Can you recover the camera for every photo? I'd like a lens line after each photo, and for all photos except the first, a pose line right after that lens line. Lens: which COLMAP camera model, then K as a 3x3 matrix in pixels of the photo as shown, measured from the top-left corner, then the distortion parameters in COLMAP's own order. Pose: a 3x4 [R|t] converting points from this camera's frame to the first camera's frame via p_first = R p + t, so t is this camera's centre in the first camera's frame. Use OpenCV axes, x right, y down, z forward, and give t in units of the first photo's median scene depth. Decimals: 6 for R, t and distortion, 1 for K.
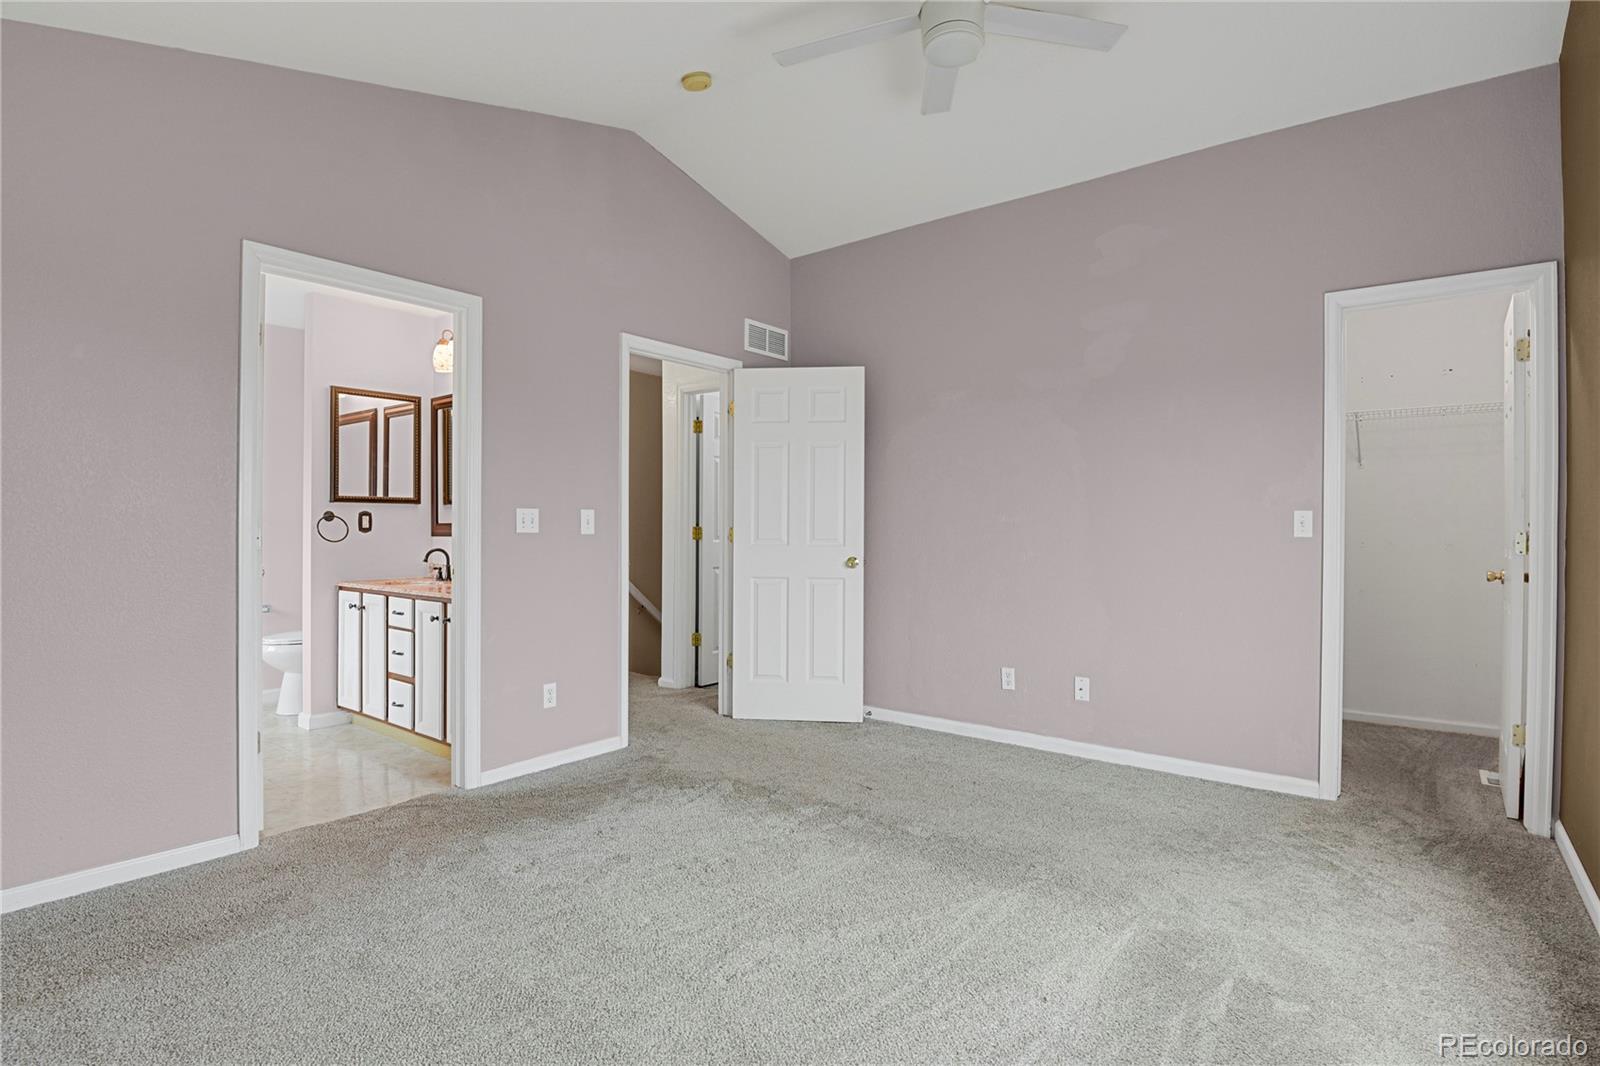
lens RADIAL K [[786.4, 0, 801.0], [0, 786.4, 532.8], [0, 0, 1]] dist [-0.018585, -0.006299]
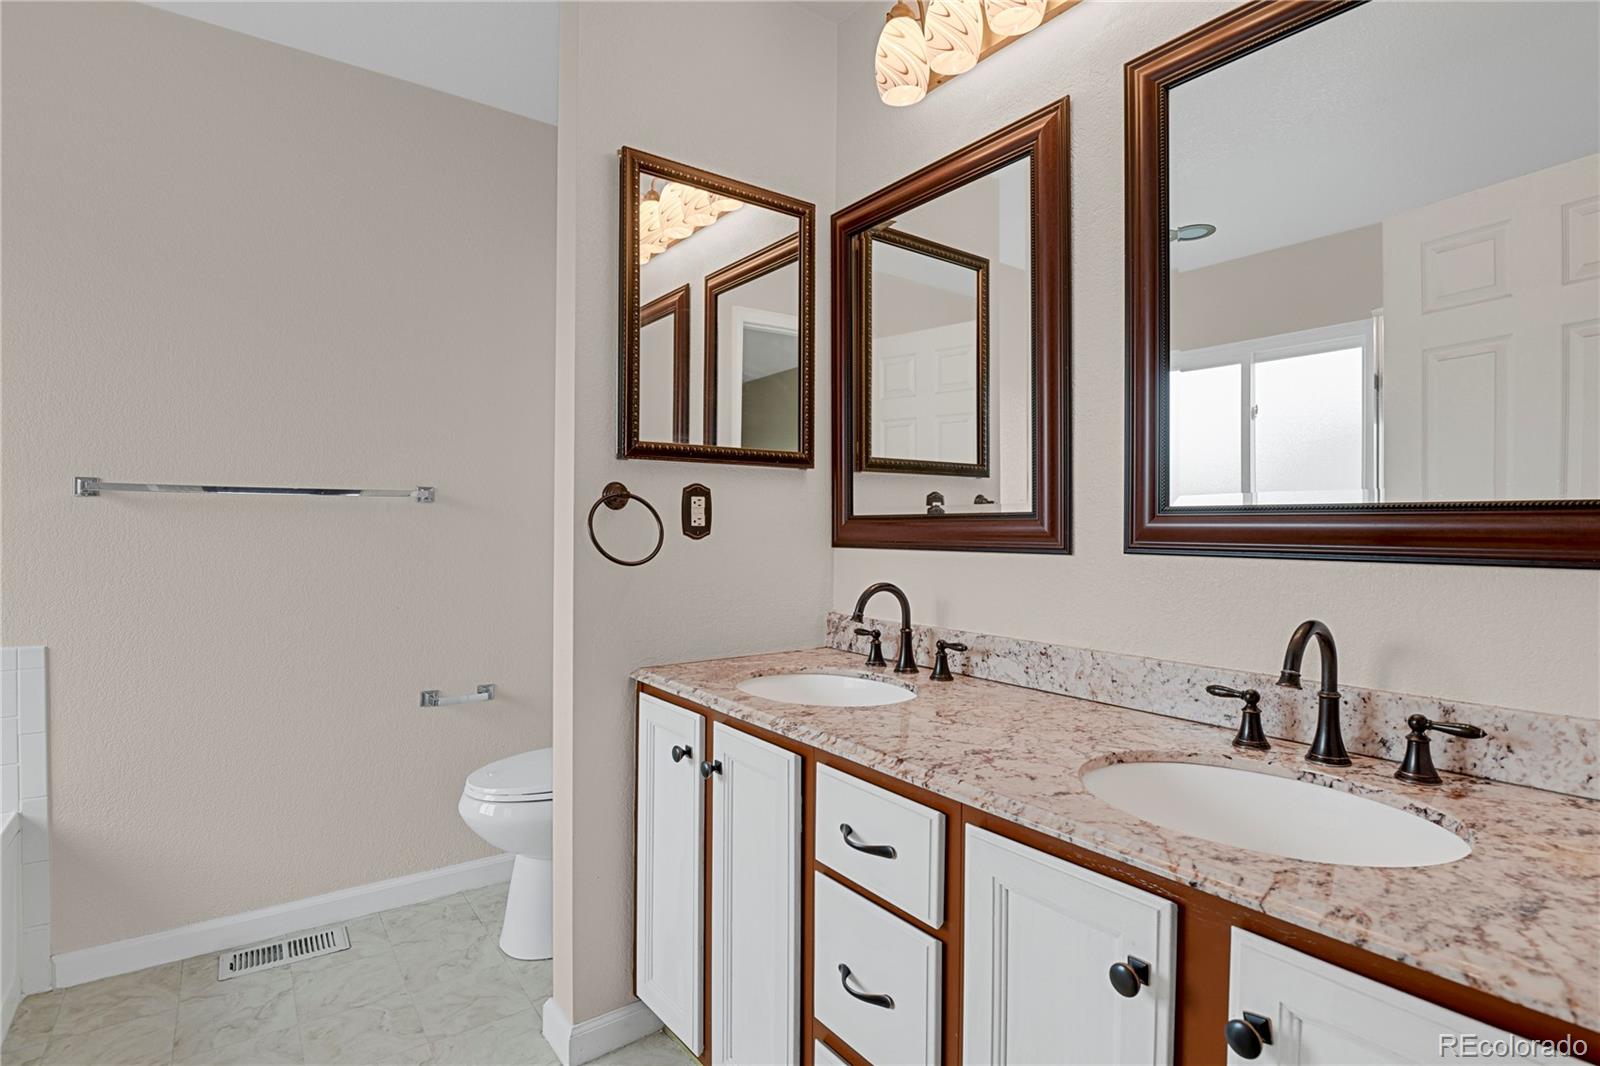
lens RADIAL K [[786.4, 0, 800.8], [0, 786.4, 529.3], [0, 0, 1]] dist [-0.018585, -0.006299]
pose [[0.964427, 0.001246, -0.264347, -0.404021], [-0.001830, 0.999996, -0.001961, -0.004370], [0.264343, 0.002375, 0.964426, 0.635601]]
